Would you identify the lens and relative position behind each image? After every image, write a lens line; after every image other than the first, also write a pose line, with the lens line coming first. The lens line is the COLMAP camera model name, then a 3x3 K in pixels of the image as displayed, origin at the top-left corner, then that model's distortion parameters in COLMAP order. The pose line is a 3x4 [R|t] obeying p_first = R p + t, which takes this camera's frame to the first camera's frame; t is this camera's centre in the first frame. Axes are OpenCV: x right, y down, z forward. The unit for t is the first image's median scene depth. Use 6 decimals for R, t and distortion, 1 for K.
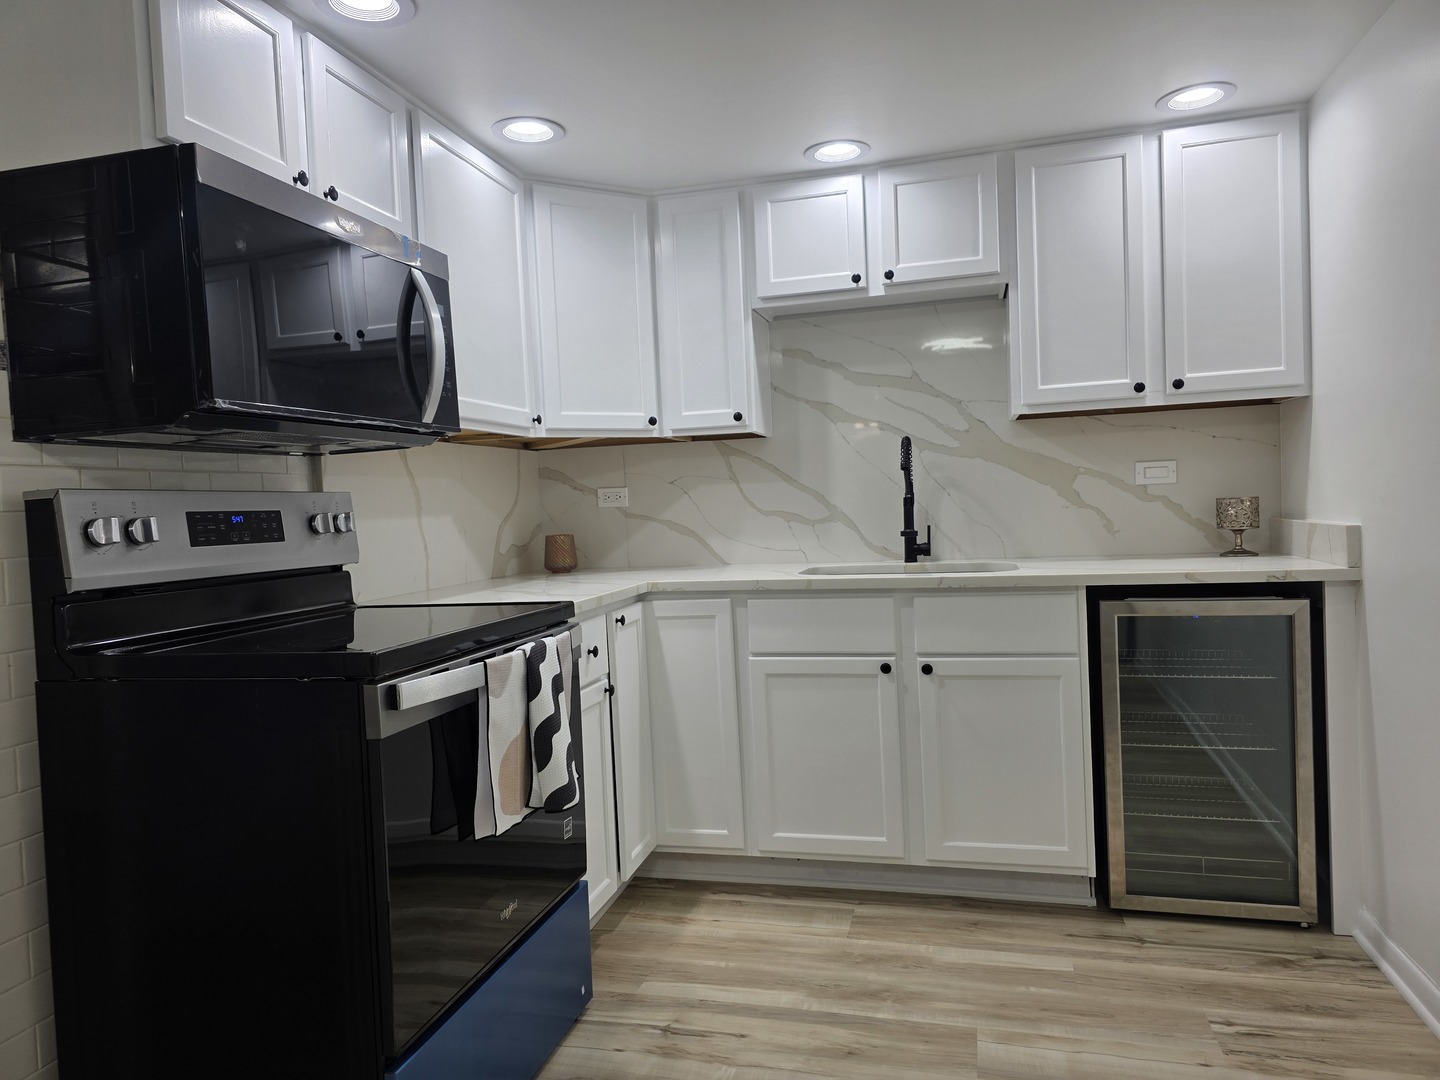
lens RADIAL K [[965.0, 0, 720.6], [0, 965.0, 536.9], [0, 0, 1]] dist [0.049216, -0.039258]
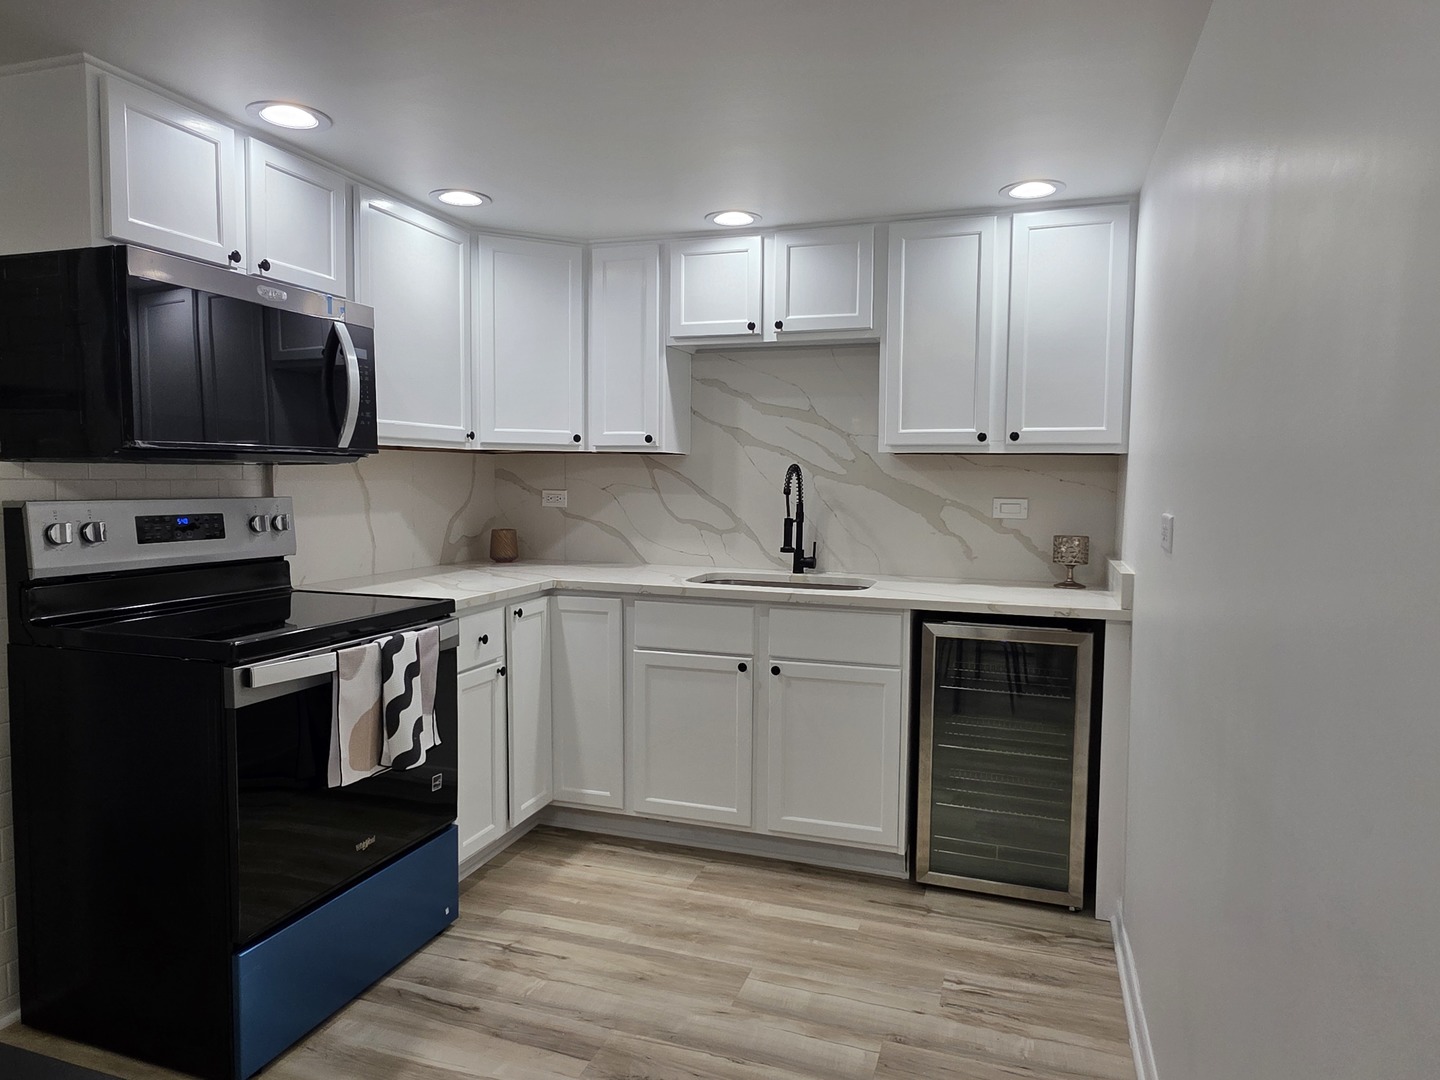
lens RADIAL K [[917.2, 0, 713.1], [0, 917.2, 538.1], [0, 0, 1]] dist [0.001750, -0.002381]
pose [[0.995895, 0.058870, -0.068754, 0.209233], [-0.056523, 0.997767, 0.035595, -0.059189], [0.070696, -0.031562, 0.996998, -0.107758]]
